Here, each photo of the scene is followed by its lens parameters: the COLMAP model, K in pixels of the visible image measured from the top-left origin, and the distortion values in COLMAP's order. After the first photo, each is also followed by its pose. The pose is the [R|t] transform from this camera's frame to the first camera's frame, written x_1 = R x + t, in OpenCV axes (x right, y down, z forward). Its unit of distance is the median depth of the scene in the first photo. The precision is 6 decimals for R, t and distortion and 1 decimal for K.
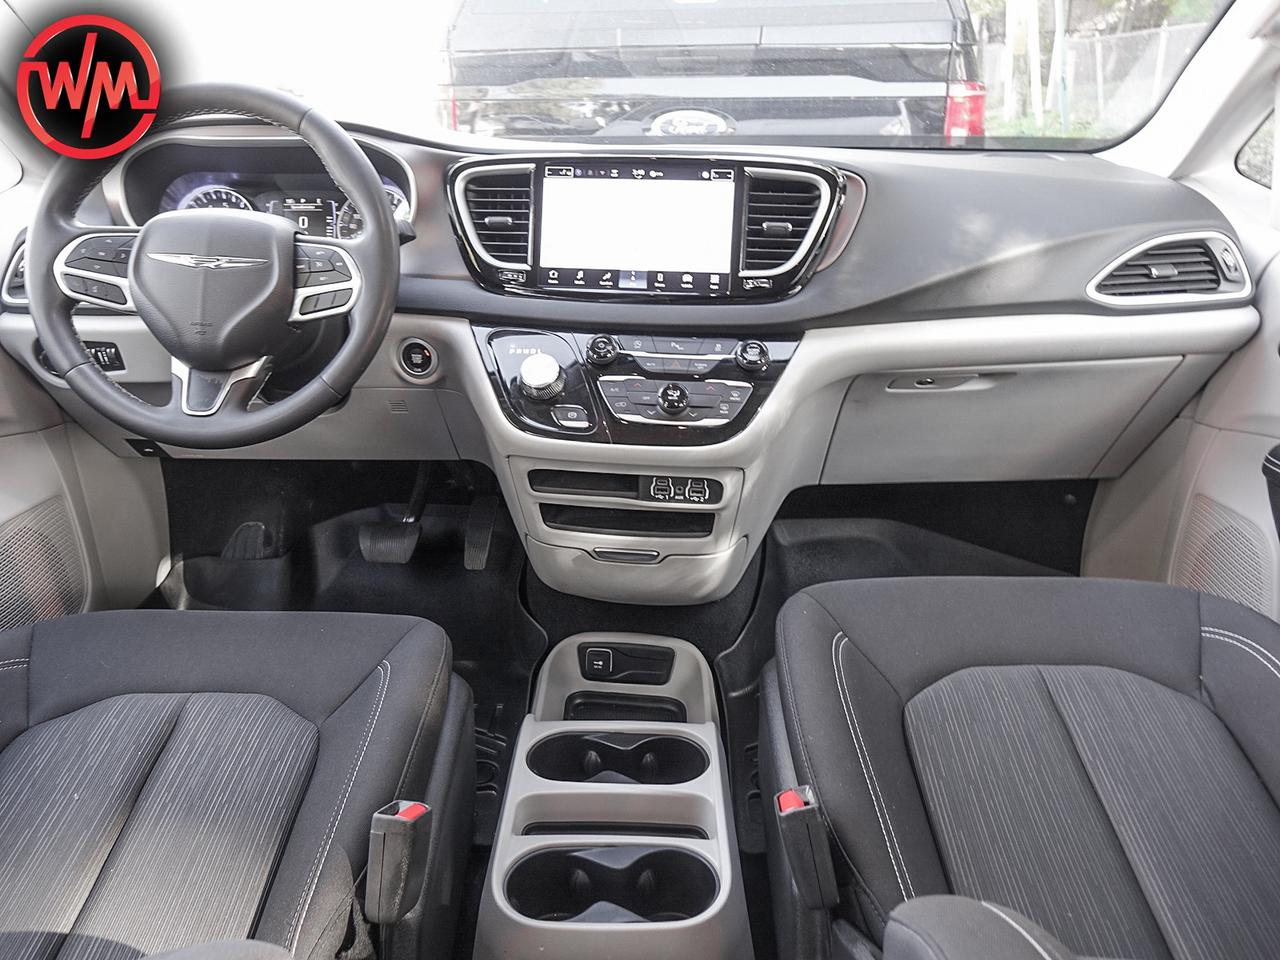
lens RADIAL K [[977.3, 0, 637.3], [0, 977.3, 477.0], [0, 0, 1]] dist [-0.010085, 0.004198]
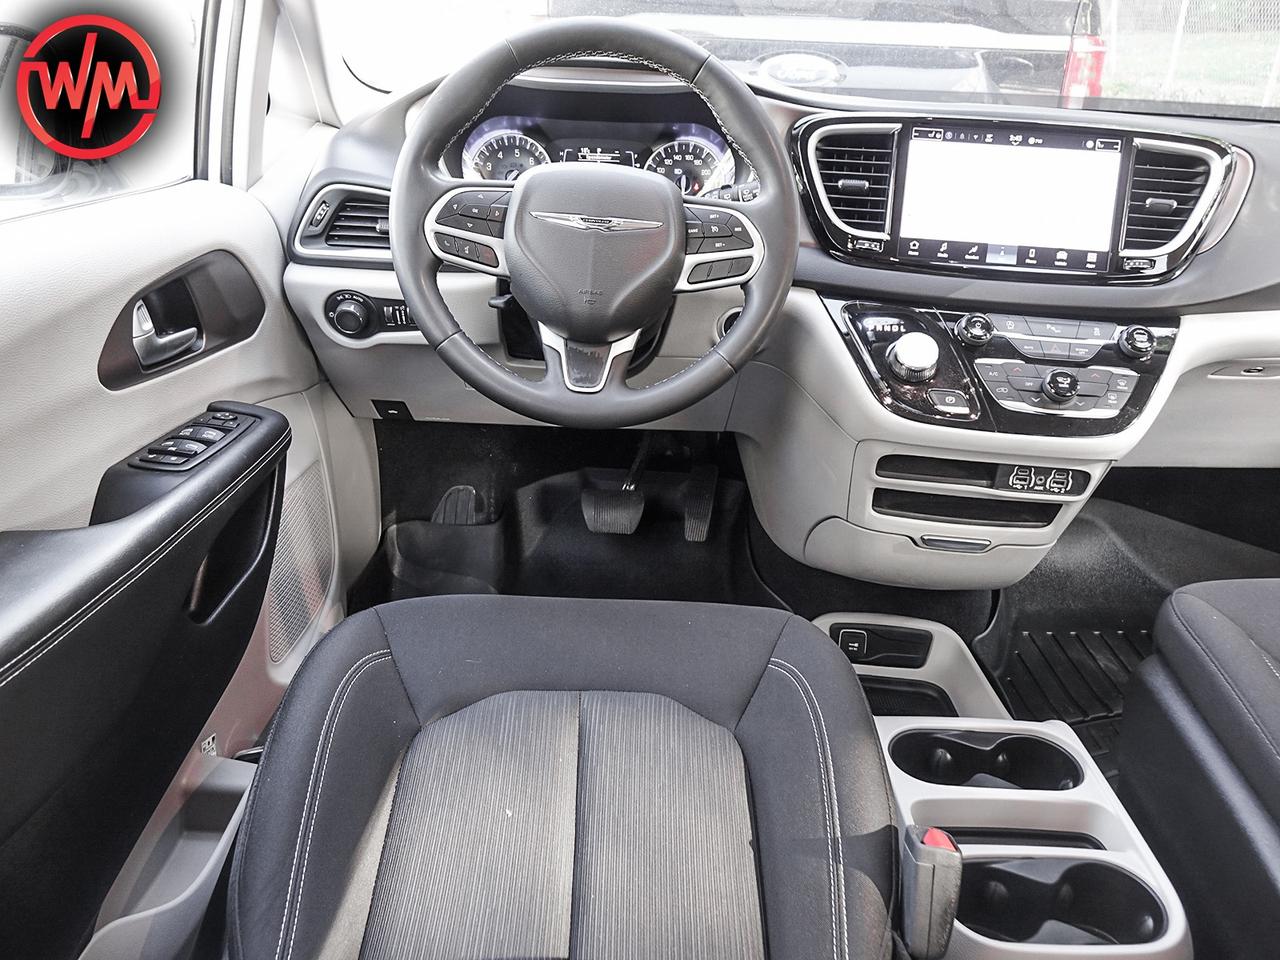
lens RADIAL K [[977.3, 0, 641.6], [0, 977.3, 478.5], [0, 0, 1]] dist [-0.010085, 0.004198]
pose [[0.999105, 0.027007, 0.032568, -0.374780], [-0.028893, 0.997846, 0.058901, -0.033128], [-0.030908, -0.059789, 0.997732, 0.065231]]
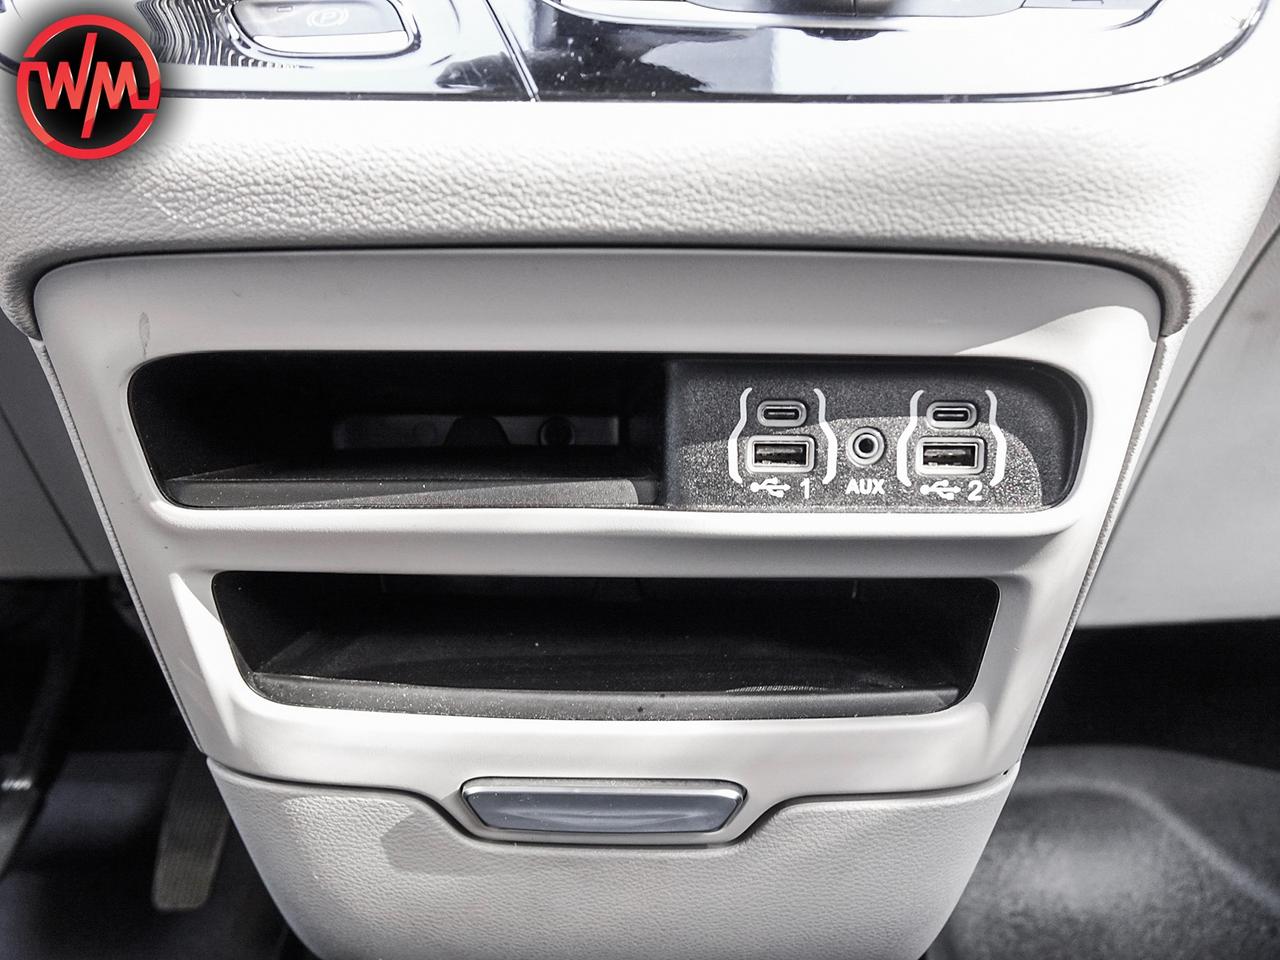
lens RADIAL K [[1073.7, 0, 640.0], [0, 1073.7, 476.1], [0, 0, 1]] dist [-0.000405, 0.001949]
pose [[0.996596, -0.019810, 0.080027, -0.022721], [0.041162, 0.960616, -0.274813, 0.079792], [-0.071431, 0.277172, 0.958161, 0.785232]]
